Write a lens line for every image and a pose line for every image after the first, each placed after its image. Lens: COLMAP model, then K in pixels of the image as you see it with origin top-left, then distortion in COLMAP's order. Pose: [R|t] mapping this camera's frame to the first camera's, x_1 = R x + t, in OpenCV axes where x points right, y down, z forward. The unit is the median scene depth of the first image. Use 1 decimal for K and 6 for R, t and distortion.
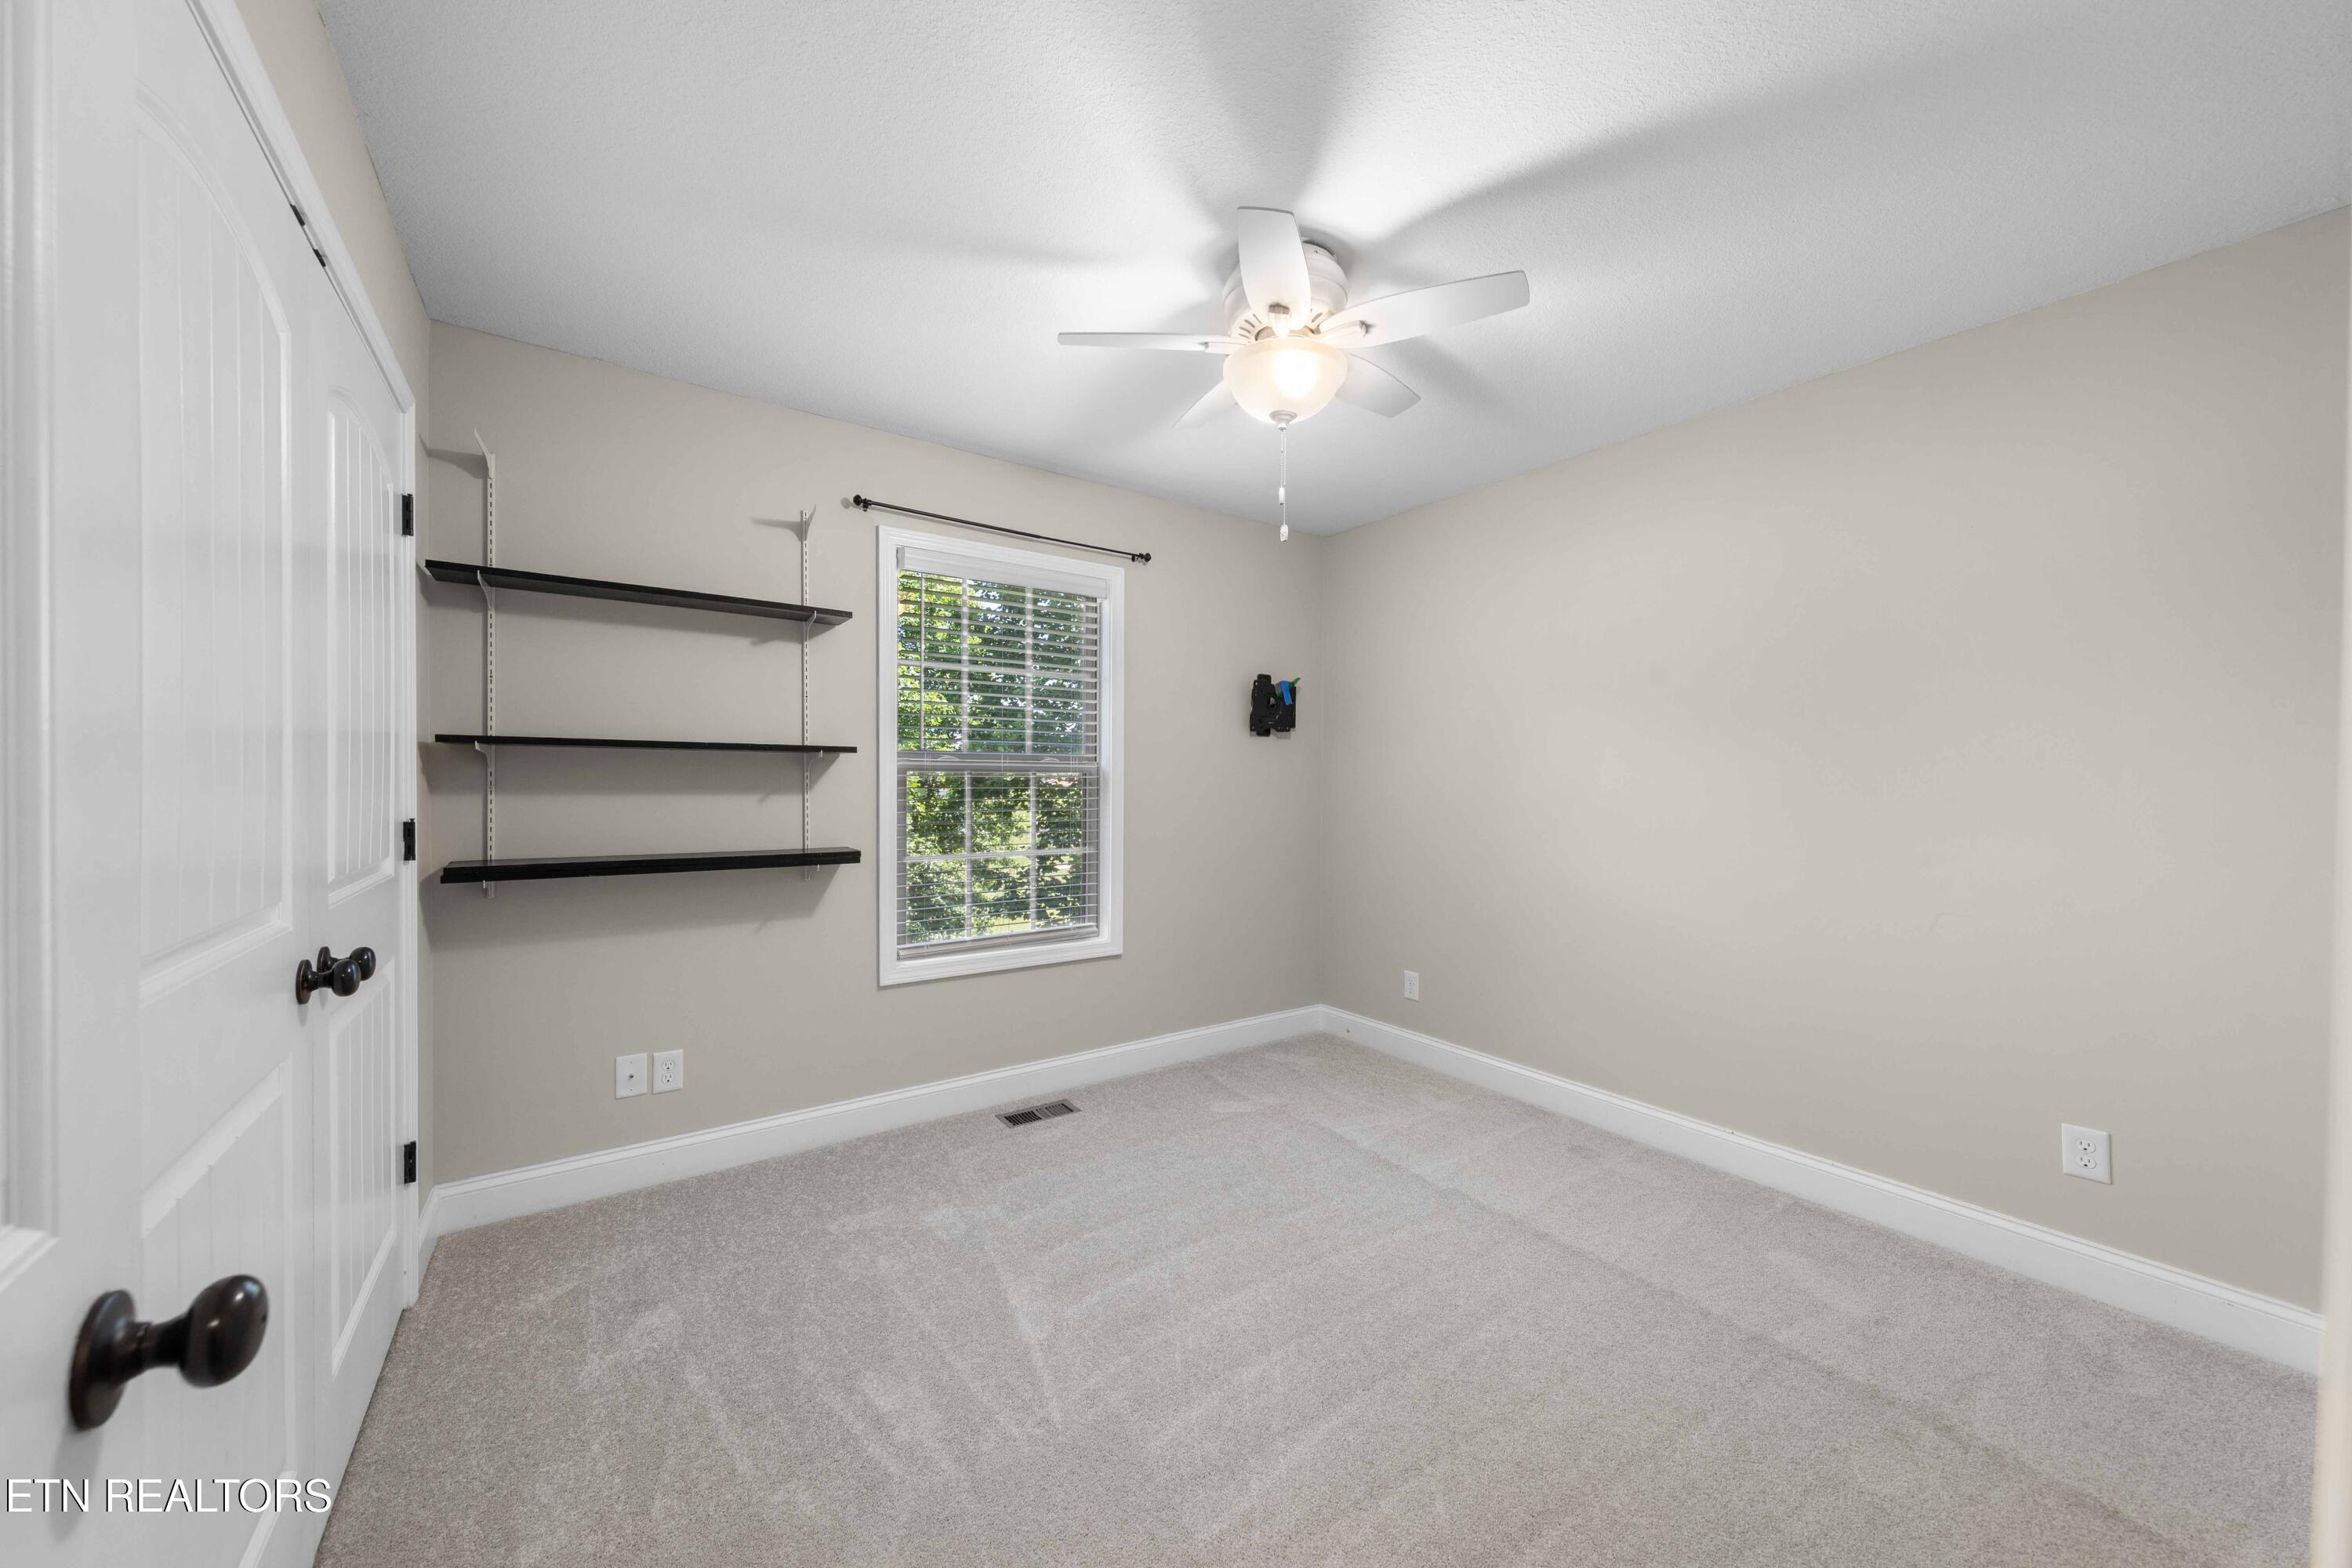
lens RADIAL K [[823.8, 0, 1176.0], [0, 823.8, 784.0], [0, 0, 1]] dist [0.000040, 0.000009]
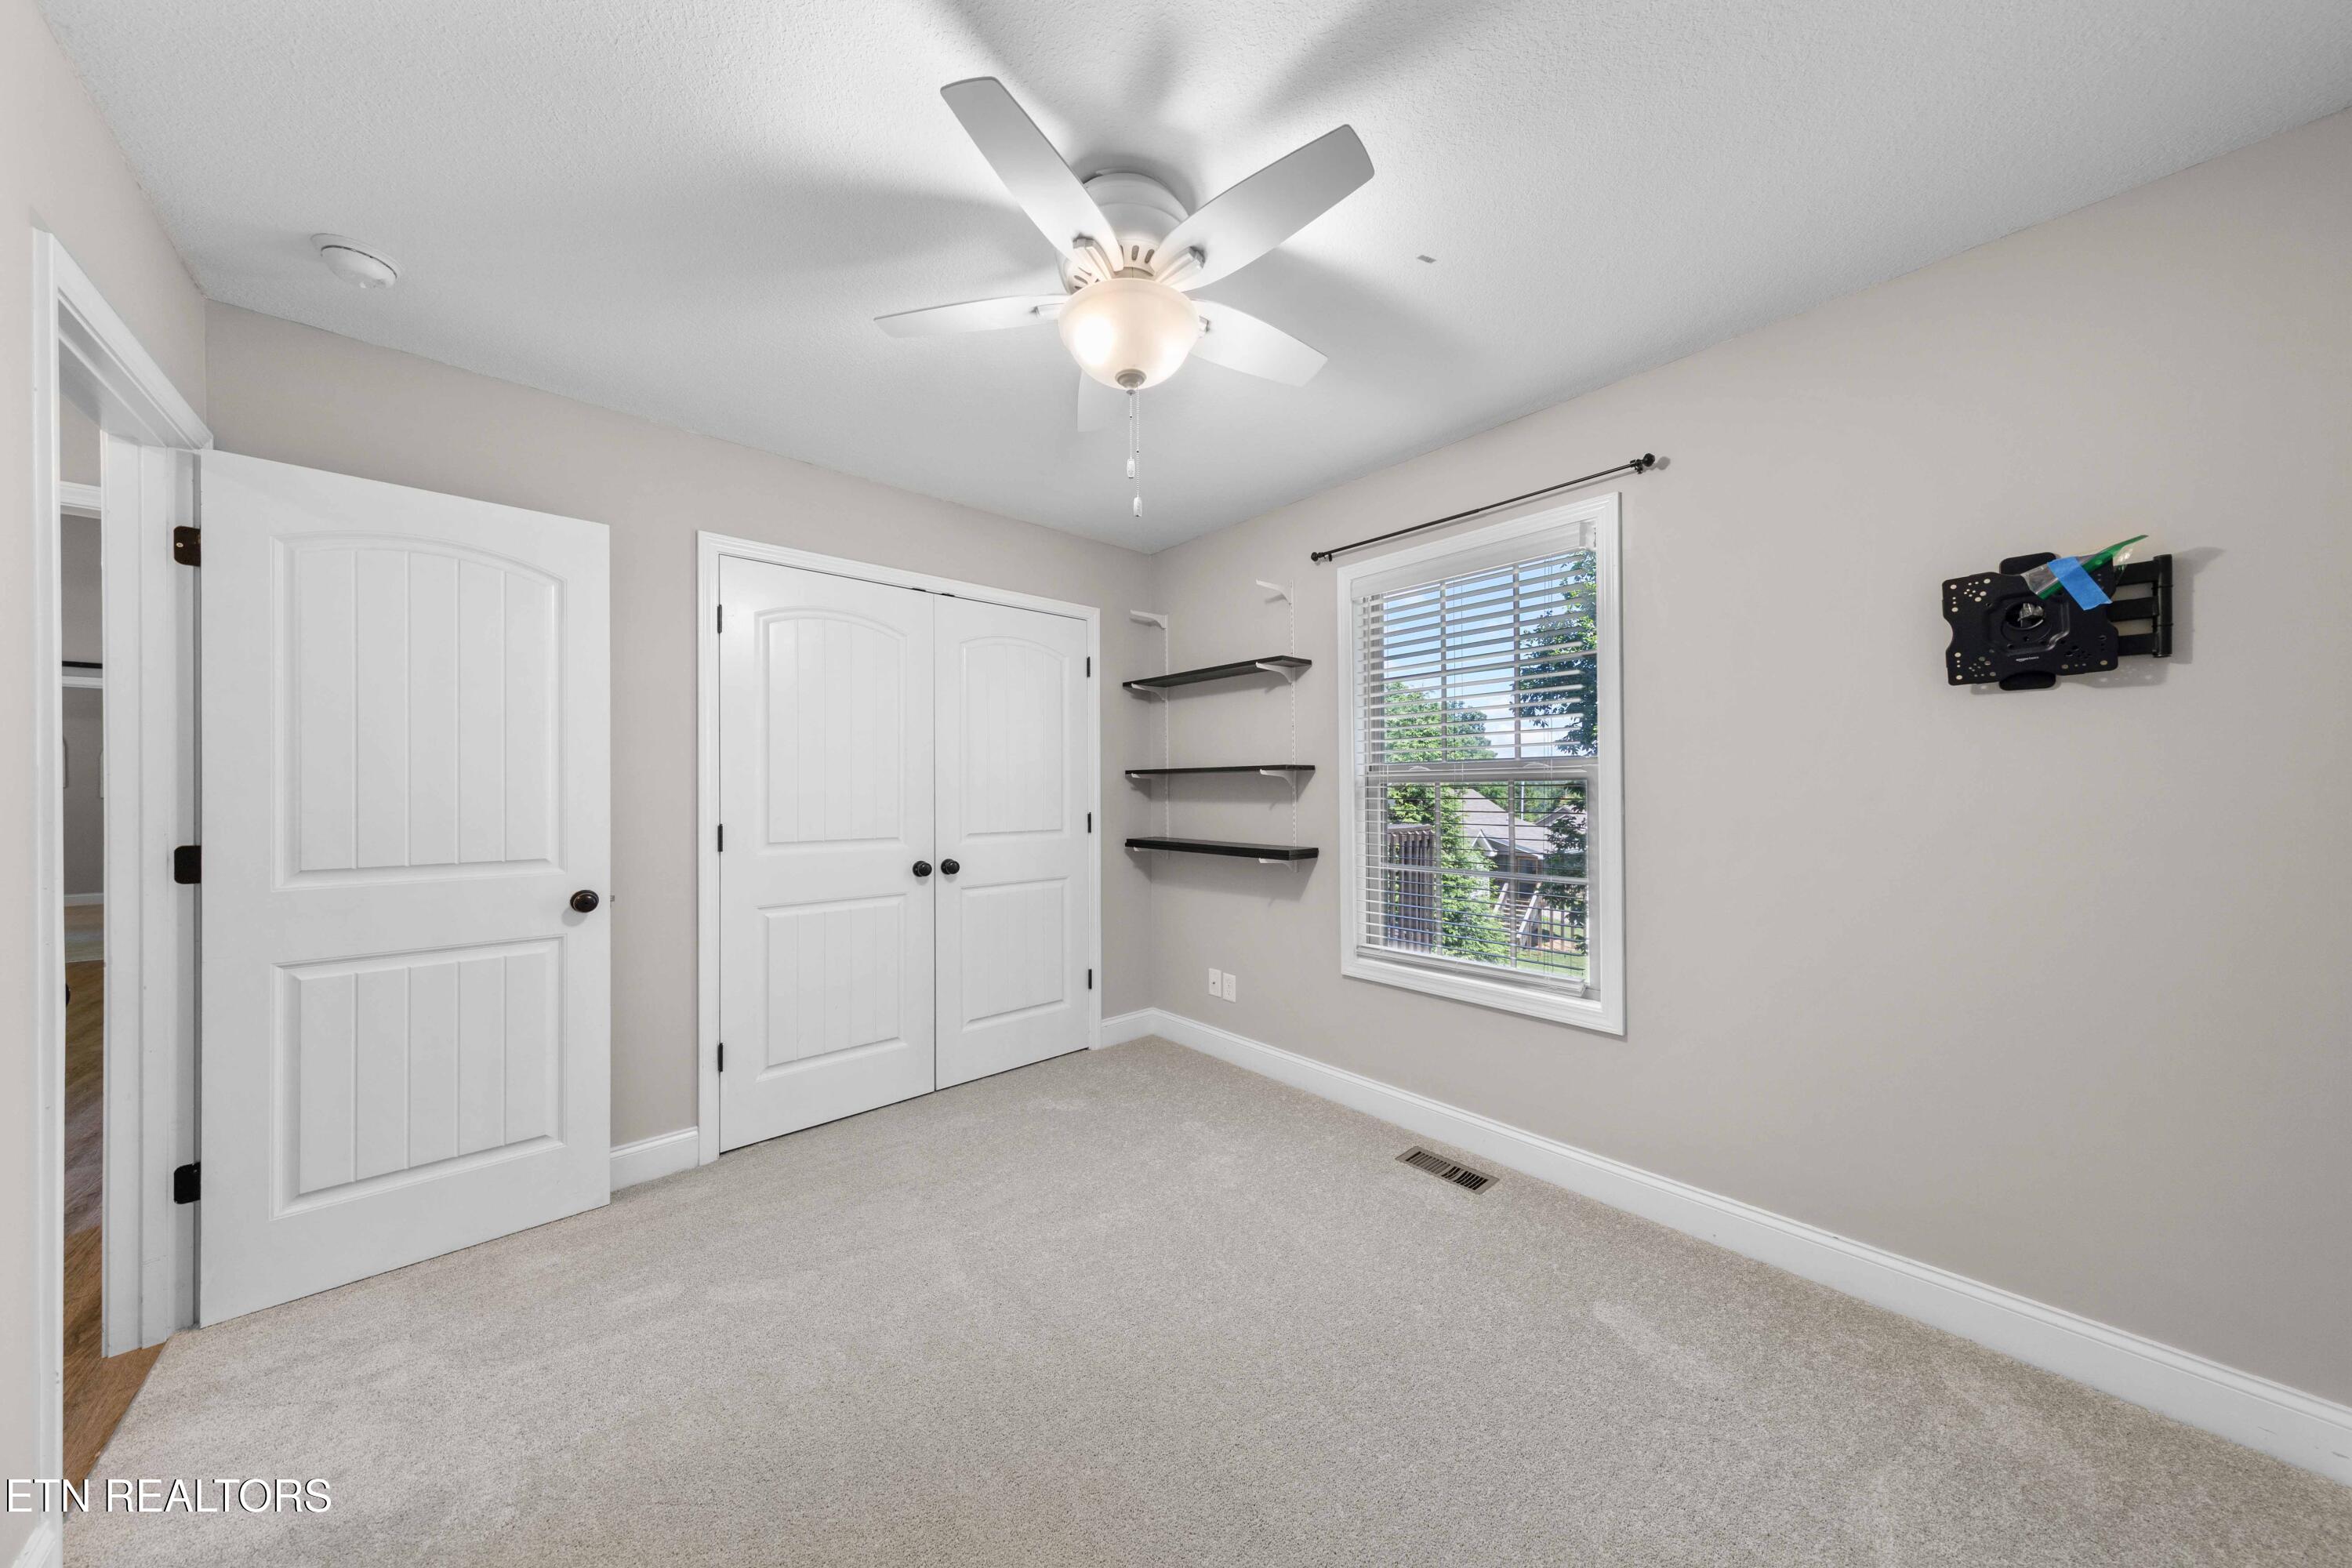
lens RADIAL K [[745.3, 0, 1176.0], [0, 745.3, 784.0], [0, 0, 1]] dist [0.000220, 0.000006]
pose [[0.114274, -0.009846, -0.993400, 0.649965], [0.007342, 0.999932, -0.009067, -0.009015], [0.993422, -0.006258, 0.114338, 0.674940]]
